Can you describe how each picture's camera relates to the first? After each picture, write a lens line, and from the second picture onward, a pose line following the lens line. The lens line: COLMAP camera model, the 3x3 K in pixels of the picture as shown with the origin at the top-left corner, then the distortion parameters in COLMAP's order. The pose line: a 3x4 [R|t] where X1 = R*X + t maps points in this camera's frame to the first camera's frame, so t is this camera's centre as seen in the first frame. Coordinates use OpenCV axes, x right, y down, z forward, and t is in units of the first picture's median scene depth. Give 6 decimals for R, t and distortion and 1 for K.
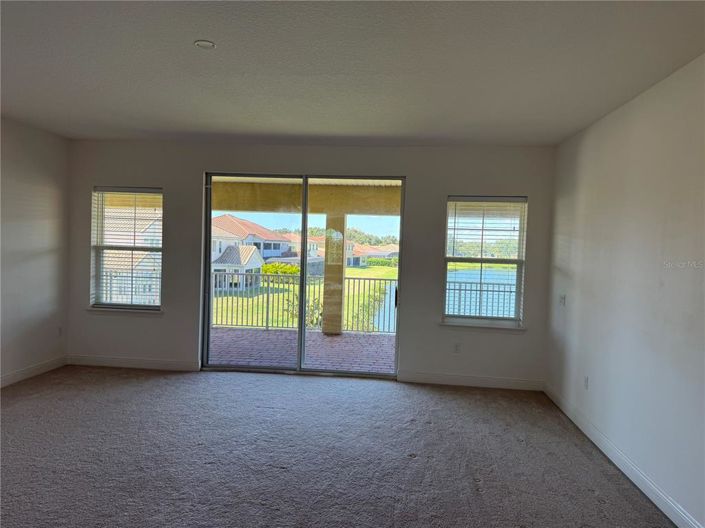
lens RADIAL K [[502.0, 0, 351.4], [0, 502.0, 263.1], [0, 0, 1]] dist [0.051186, -0.012551]
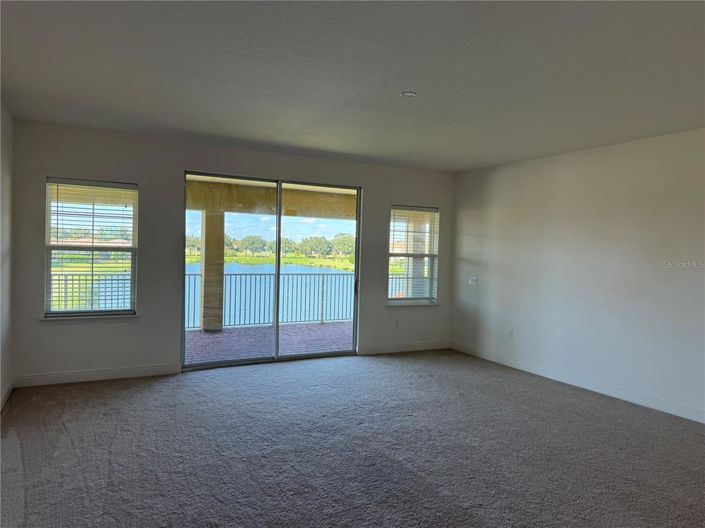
lens RADIAL K [[502.0, 0, 350.2], [0, 502.0, 261.9], [0, 0, 1]] dist [0.051186, -0.012551]
pose [[0.834074, -0.024889, 0.551091, -0.578366], [0.020111, 0.999690, 0.014711, -0.009789], [-0.551286, -0.001187, 0.834315, -0.002795]]
